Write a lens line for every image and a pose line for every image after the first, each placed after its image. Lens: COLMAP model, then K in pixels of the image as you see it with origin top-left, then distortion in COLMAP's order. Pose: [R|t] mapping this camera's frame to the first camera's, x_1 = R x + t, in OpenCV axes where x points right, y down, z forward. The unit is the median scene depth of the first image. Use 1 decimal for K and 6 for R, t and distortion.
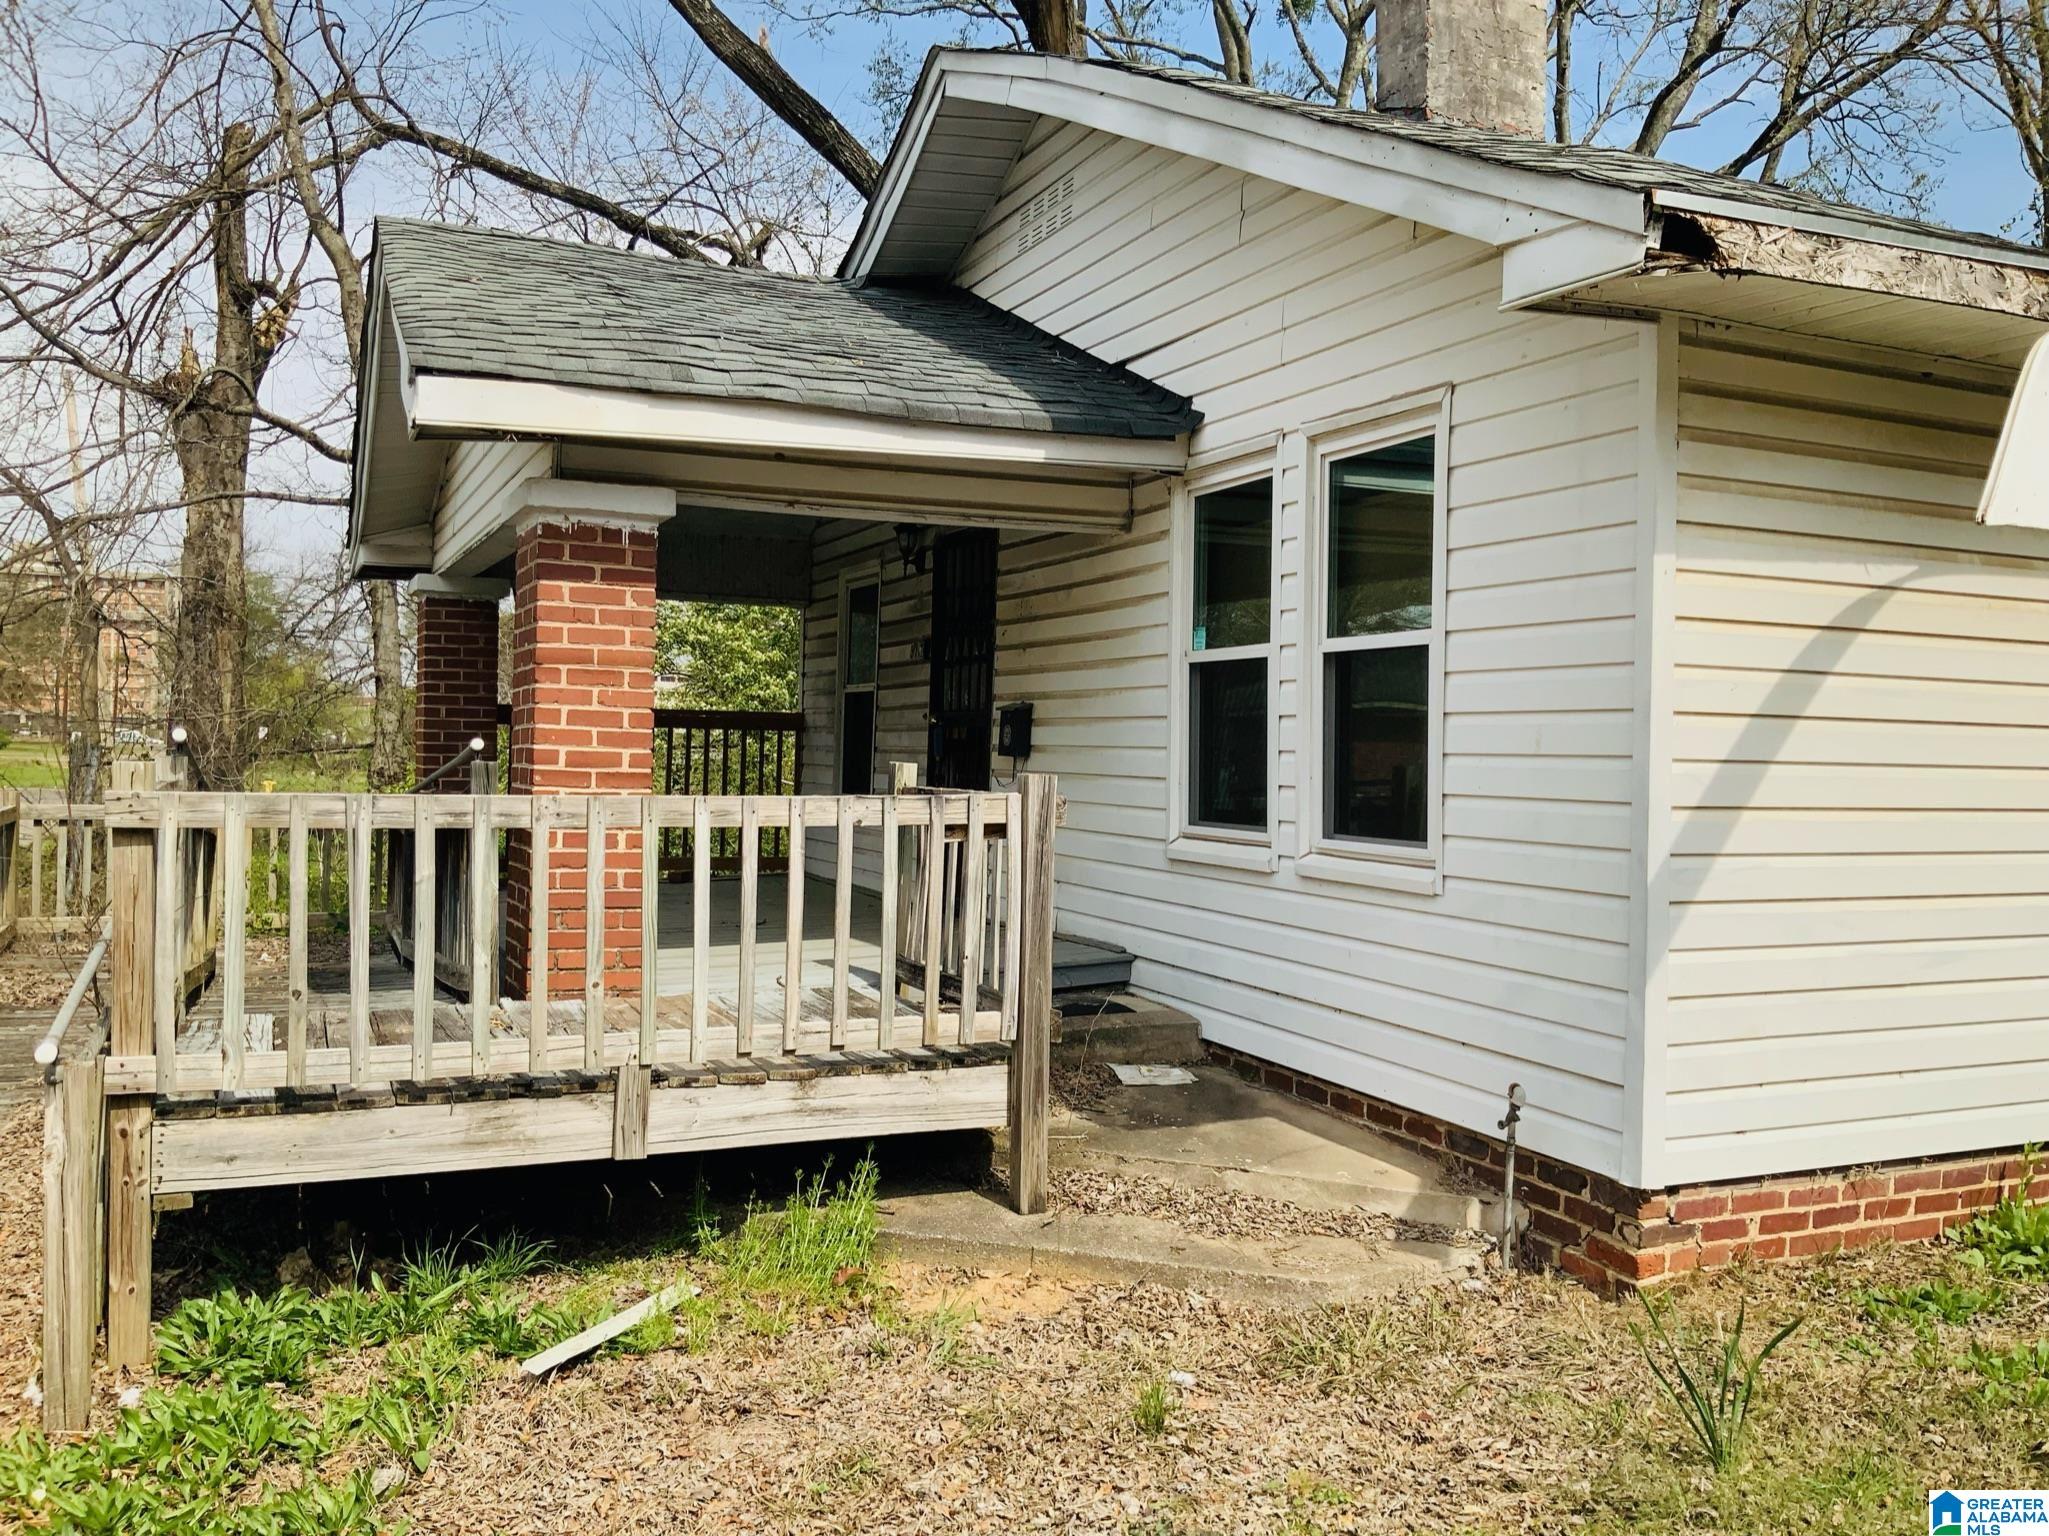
lens RADIAL K [[1696.7, 0, 1024.5], [0, 1696.7, 768.0], [0, 0, 1]] dist [0.110515, -0.207540]
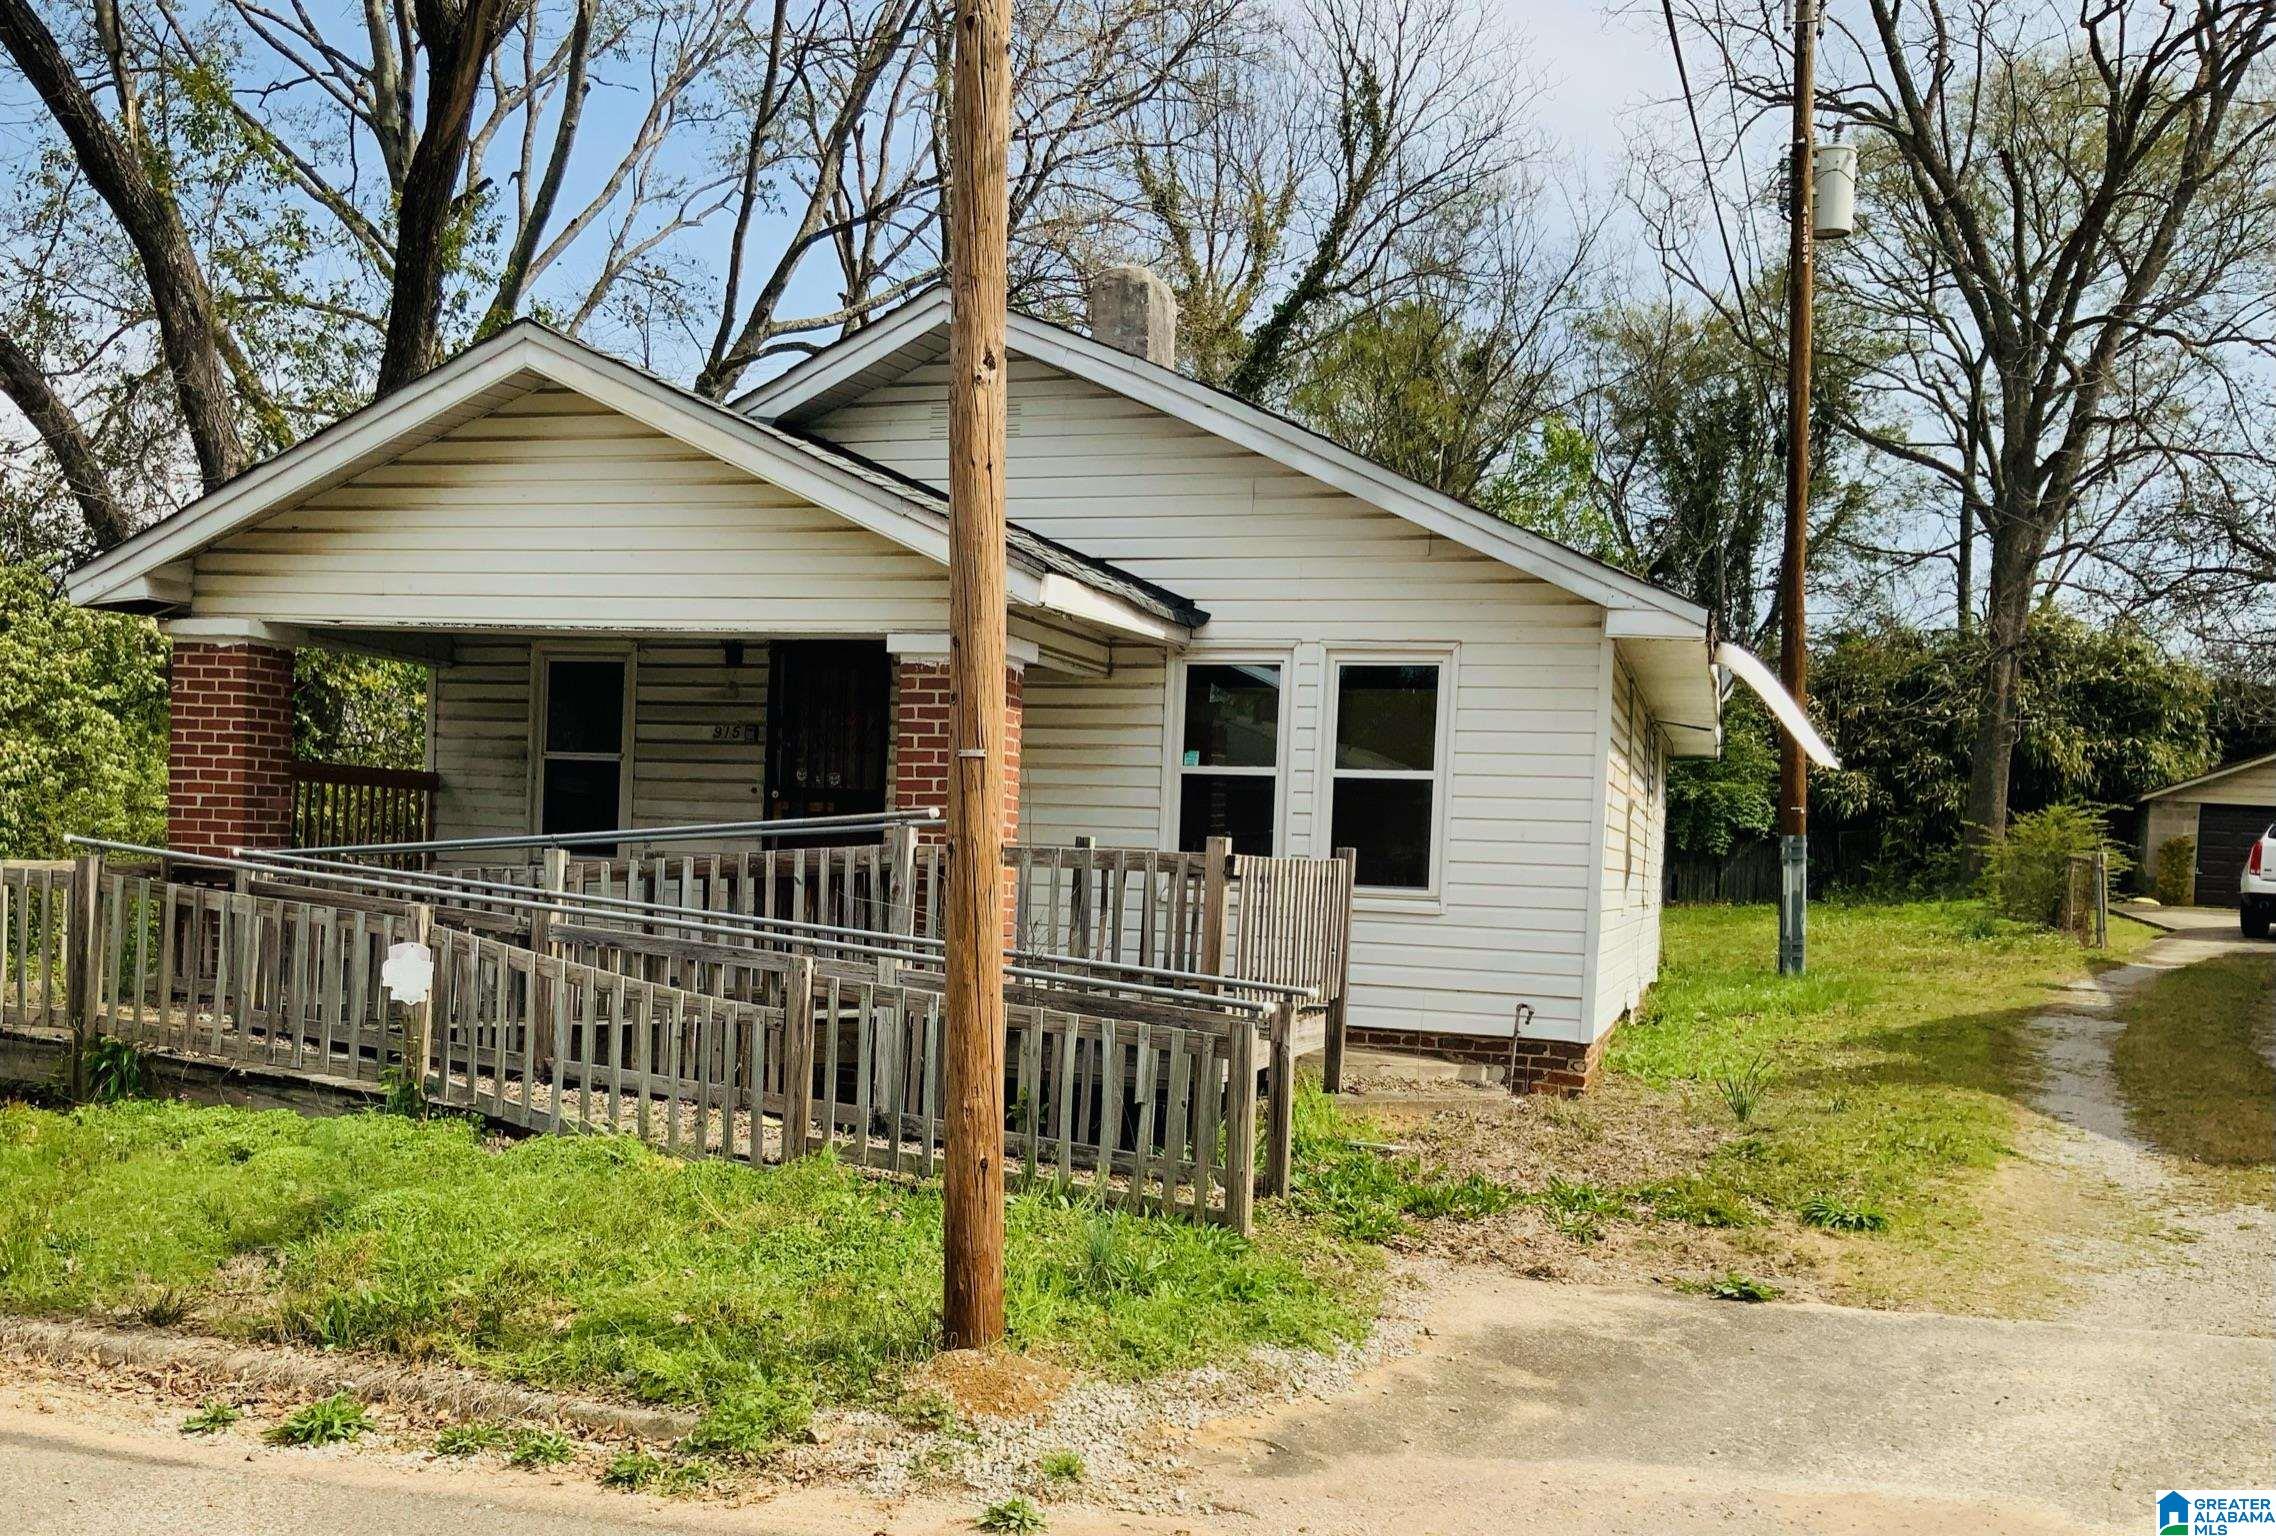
lens RADIAL K [[2116.6, 0, 1000.5], [0, 2116.6, 957.2], [0, 0, 1]] dist [0.129787, -0.278404]
pose [[0.692825, -0.024612, 0.720686, -1.509644], [-0.019683, 0.998400, 0.053018, 0.005785], [-0.720837, -0.050918, 0.691231, -0.228116]]
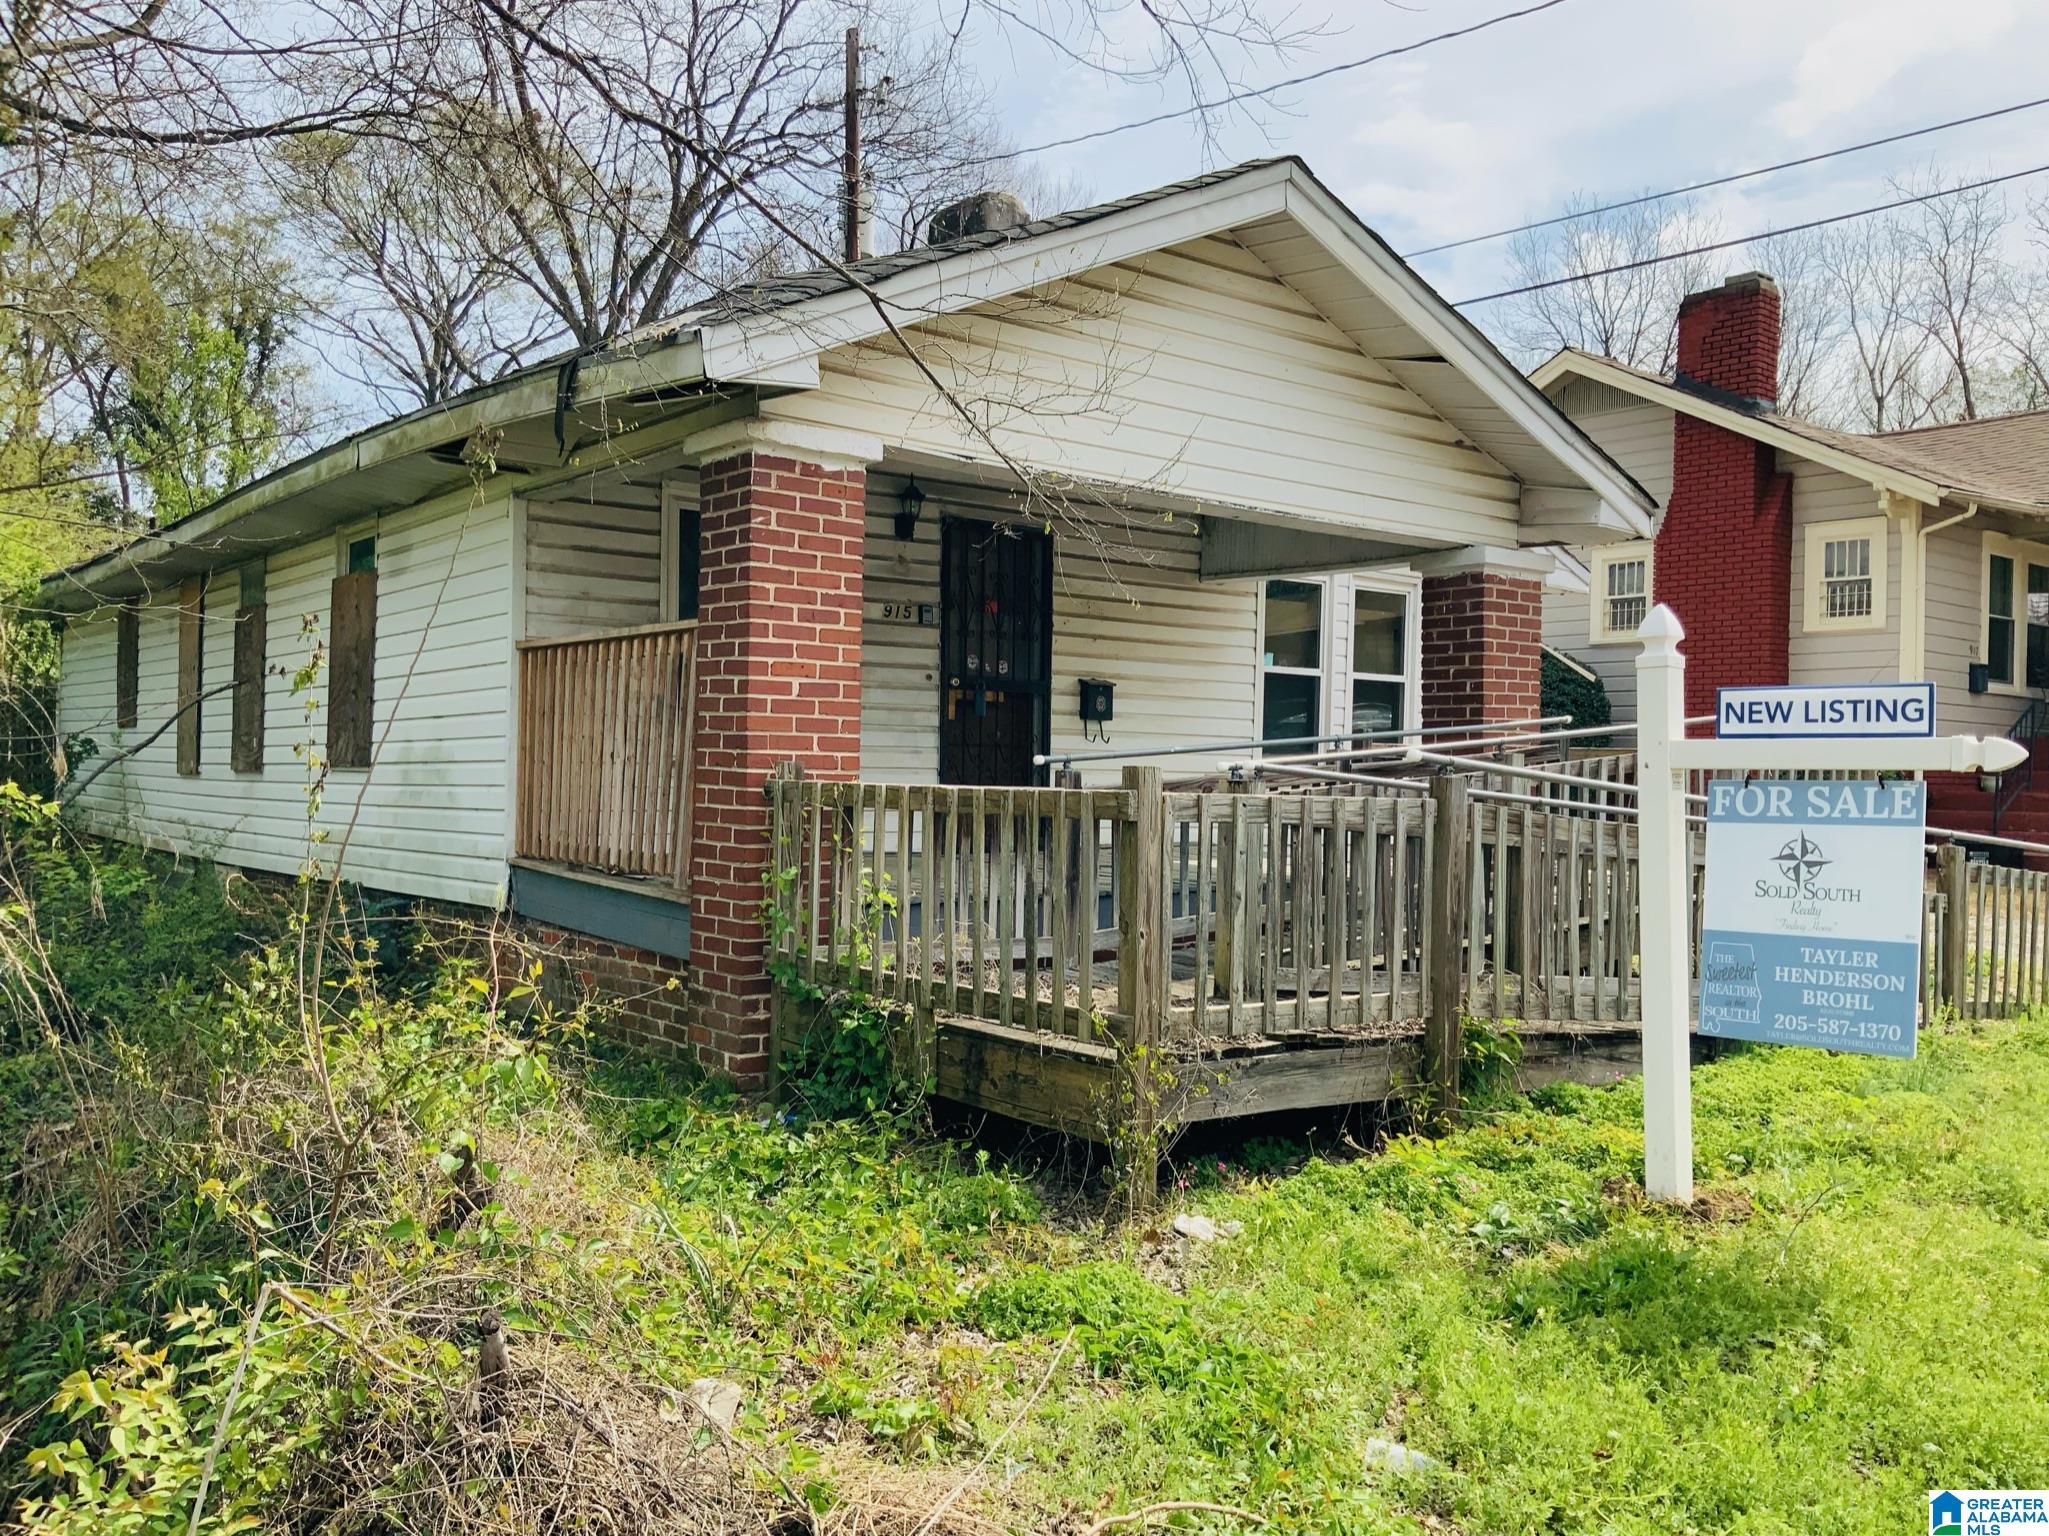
lens RADIAL K [[1692.1, 0, 1024.5], [0, 1692.1, 768.0], [0, 0, 1]] dist [0.111181, -0.215763]
pose [[-0.237363, -0.022342, 0.971164, -1.678904], [-0.015465, 0.999696, 0.019218, 0.008642], [-0.971298, -0.010458, -0.237636, 1.792493]]
